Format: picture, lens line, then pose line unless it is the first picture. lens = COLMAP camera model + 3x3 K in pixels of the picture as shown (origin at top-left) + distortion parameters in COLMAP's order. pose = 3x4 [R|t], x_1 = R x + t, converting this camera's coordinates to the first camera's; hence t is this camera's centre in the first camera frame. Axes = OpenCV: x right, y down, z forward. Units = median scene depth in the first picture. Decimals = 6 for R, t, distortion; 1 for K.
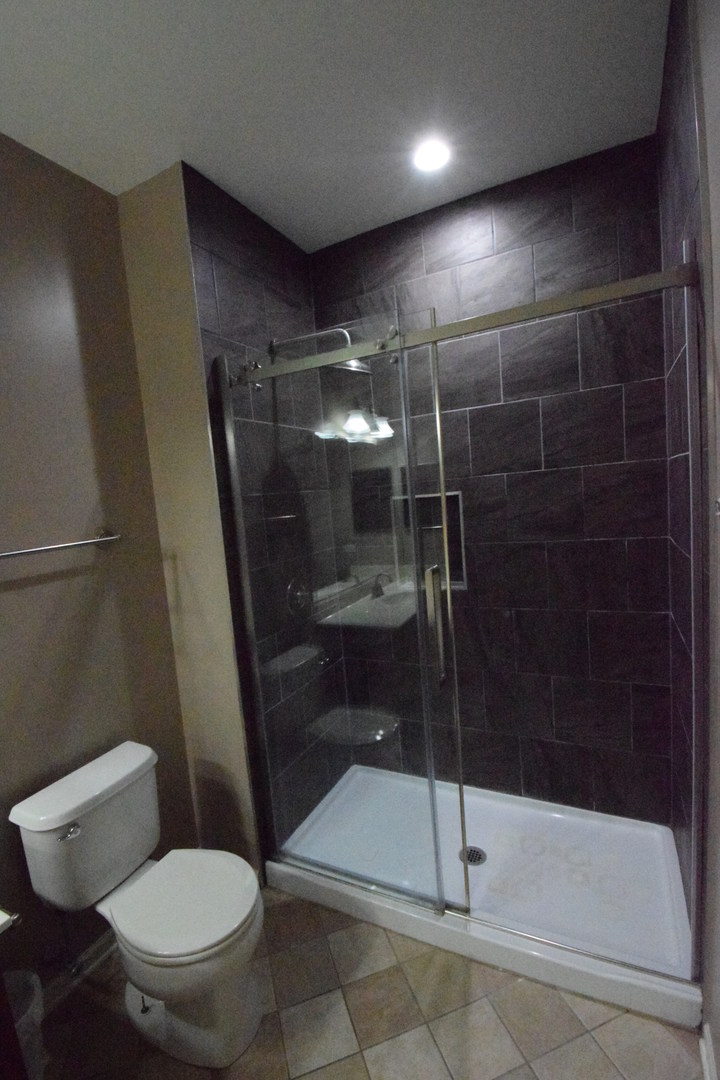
lens RADIAL K [[481.6, 0, 362.6], [0, 481.6, 547.4], [0, 0, 1]] dist [0.013923, -0.023333]
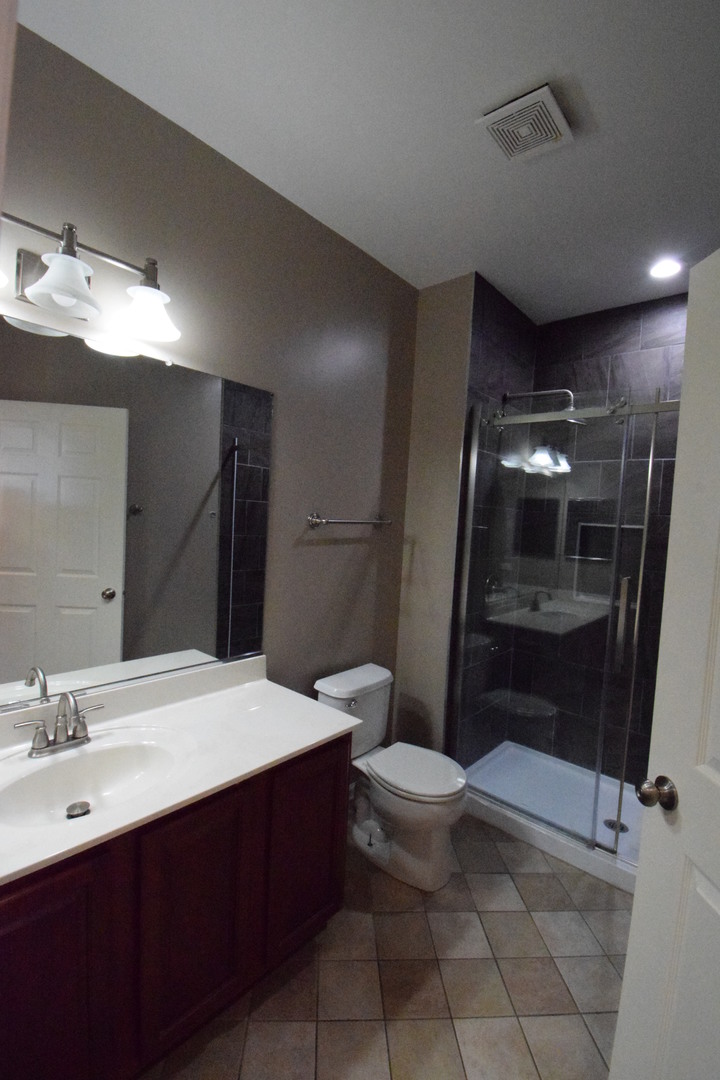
lens RADIAL K [[477.5, 0, 360.0], [0, 477.5, 540.0], [0, 0, 1]] dist [0.015904, -0.027736]
pose [[0.955435, 0.151414, -0.253412, -0.202841], [-0.164981, 0.985743, -0.033043, 0.088601], [0.244795, 0.073379, 0.966794, -0.384018]]
